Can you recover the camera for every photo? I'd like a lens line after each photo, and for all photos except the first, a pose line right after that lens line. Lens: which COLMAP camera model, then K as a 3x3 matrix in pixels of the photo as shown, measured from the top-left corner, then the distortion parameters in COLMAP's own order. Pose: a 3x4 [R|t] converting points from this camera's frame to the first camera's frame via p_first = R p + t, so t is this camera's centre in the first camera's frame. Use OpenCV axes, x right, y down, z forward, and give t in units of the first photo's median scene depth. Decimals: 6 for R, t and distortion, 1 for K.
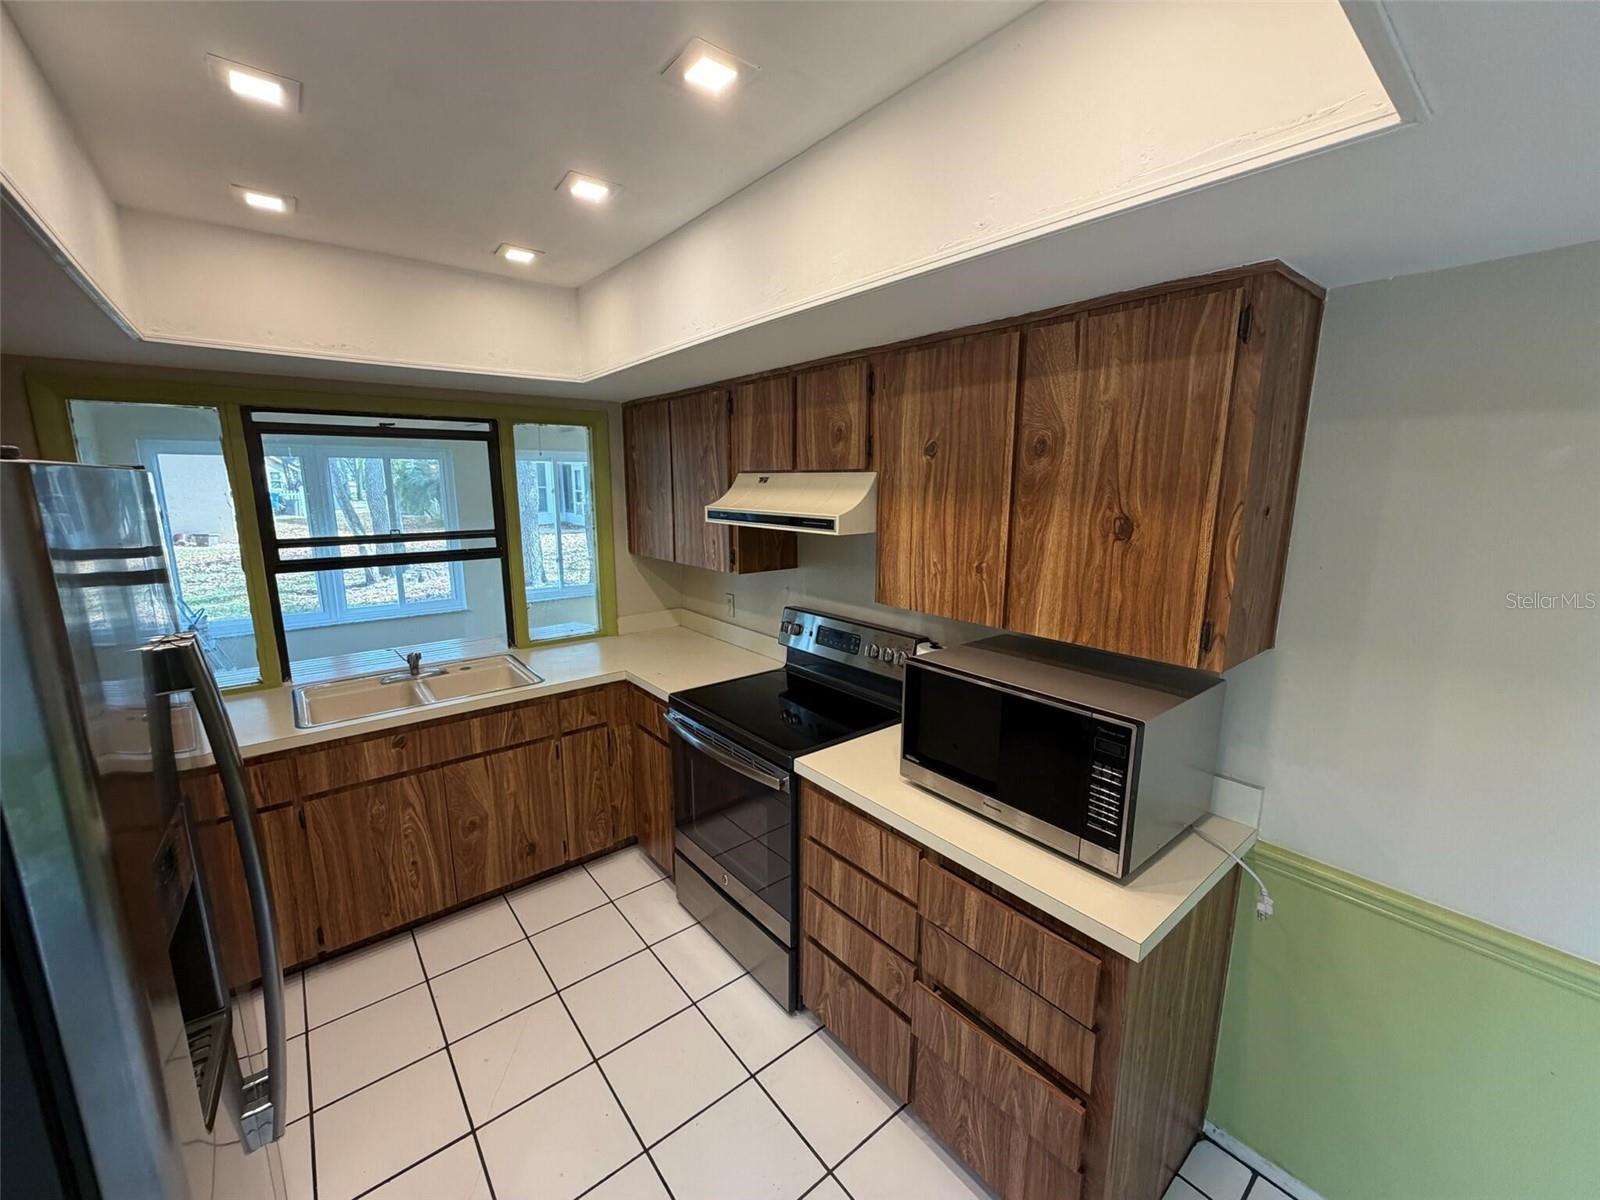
lens RADIAL K [[638.9, 0, 792.6], [0, 638.9, 604.0], [0, 0, 1]] dist [0.000118, -0.000783]
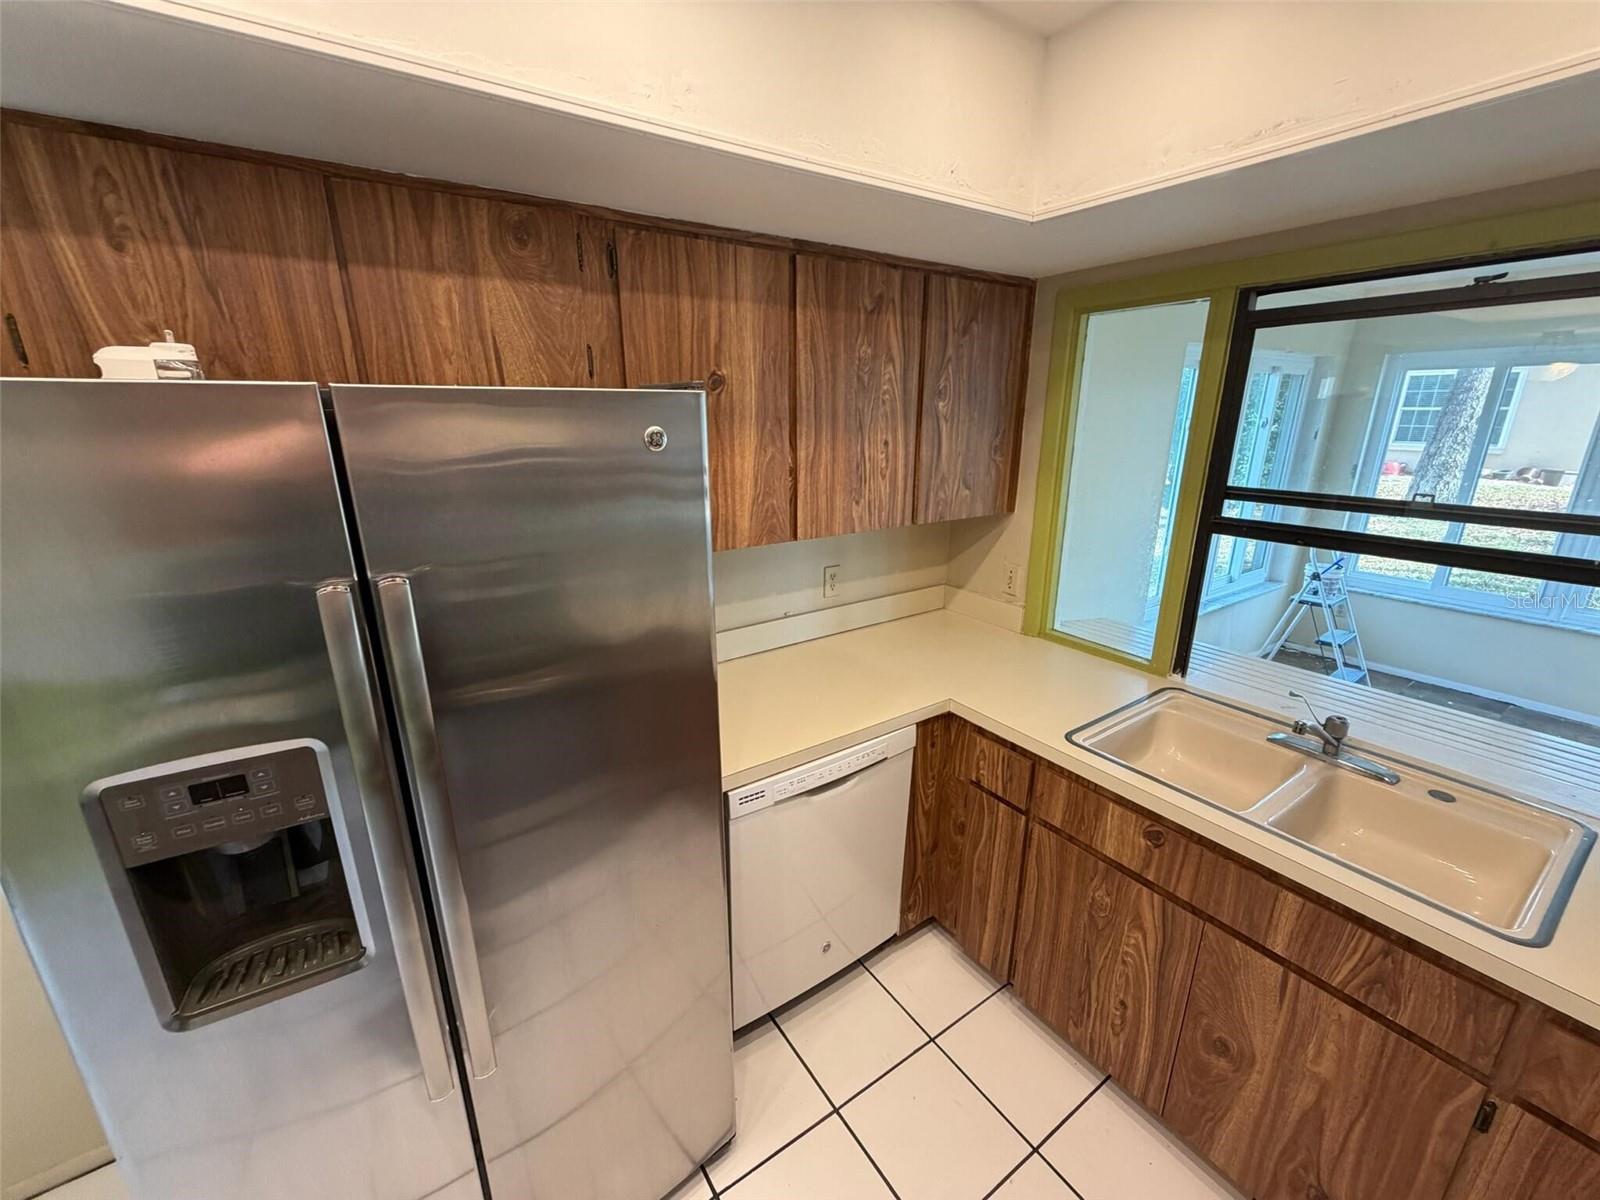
lens RADIAL K [[638.9, 0, 794.0], [0, 638.9, 603.4], [0, 0, 1]] dist [0.000118, -0.000783]
pose [[-0.086025, 0.290414, -0.953027, -0.058808], [-0.183090, 0.935673, 0.301652, -0.104148], [0.979325, 0.200439, -0.027319, 0.573551]]
